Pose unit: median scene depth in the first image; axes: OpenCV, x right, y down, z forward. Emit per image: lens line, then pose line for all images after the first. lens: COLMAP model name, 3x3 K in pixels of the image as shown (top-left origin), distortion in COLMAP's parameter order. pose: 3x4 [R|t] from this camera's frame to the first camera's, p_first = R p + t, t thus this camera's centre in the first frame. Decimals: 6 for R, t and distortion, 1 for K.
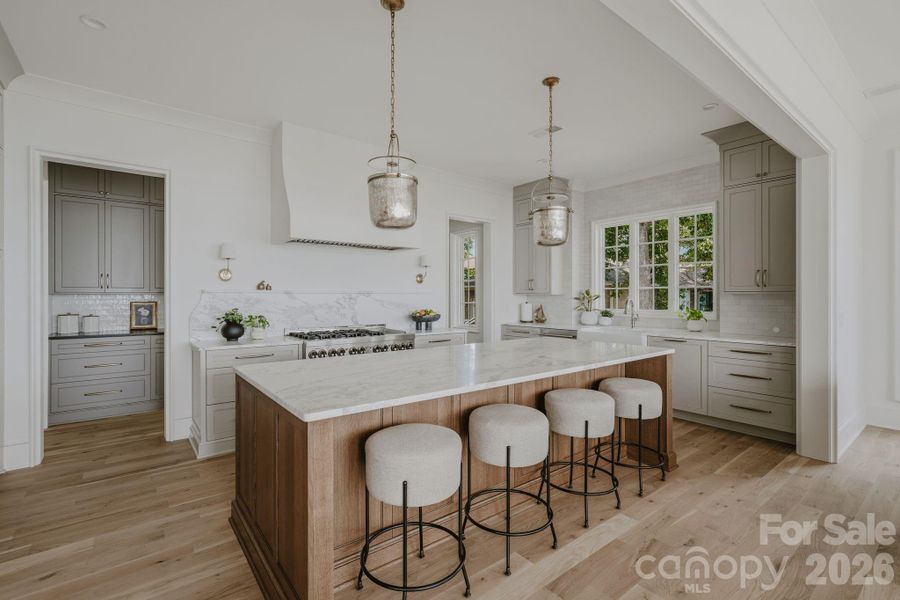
lens RADIAL K [[411.4, 0, 450.3], [0, 411.4, 296.1], [0, 0, 1]] dist [0.002716, -0.000297]
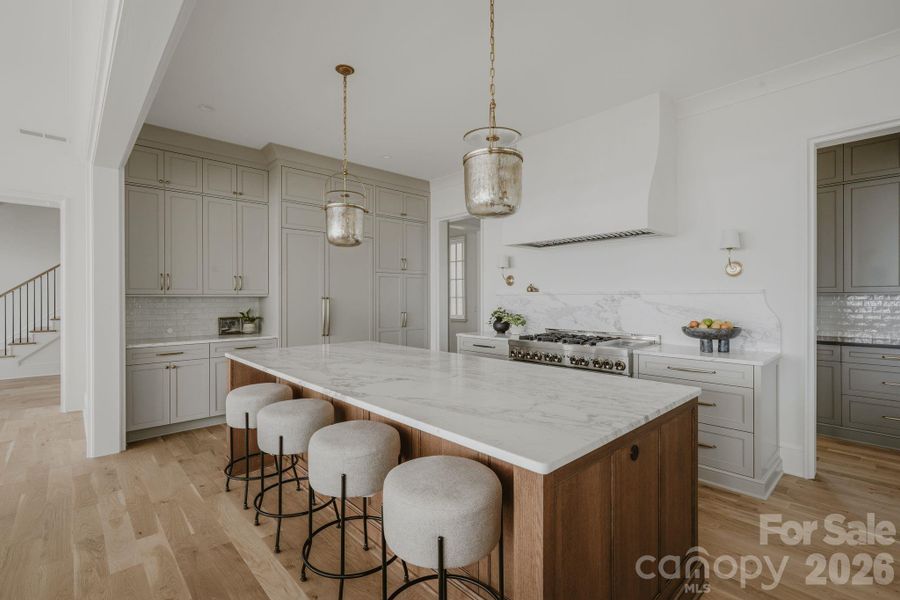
lens RADIAL K [[418.1, 0, 444.6], [0, 418.1, 294.9], [0, 0, 1]] dist [0.000727, -0.000009]
pose [[0.066488, 0.004550, -0.997777, 0.634962], [0.011604, 0.999918, 0.005333, -0.014911], [0.997720, -0.011933, 0.066430, 0.652997]]
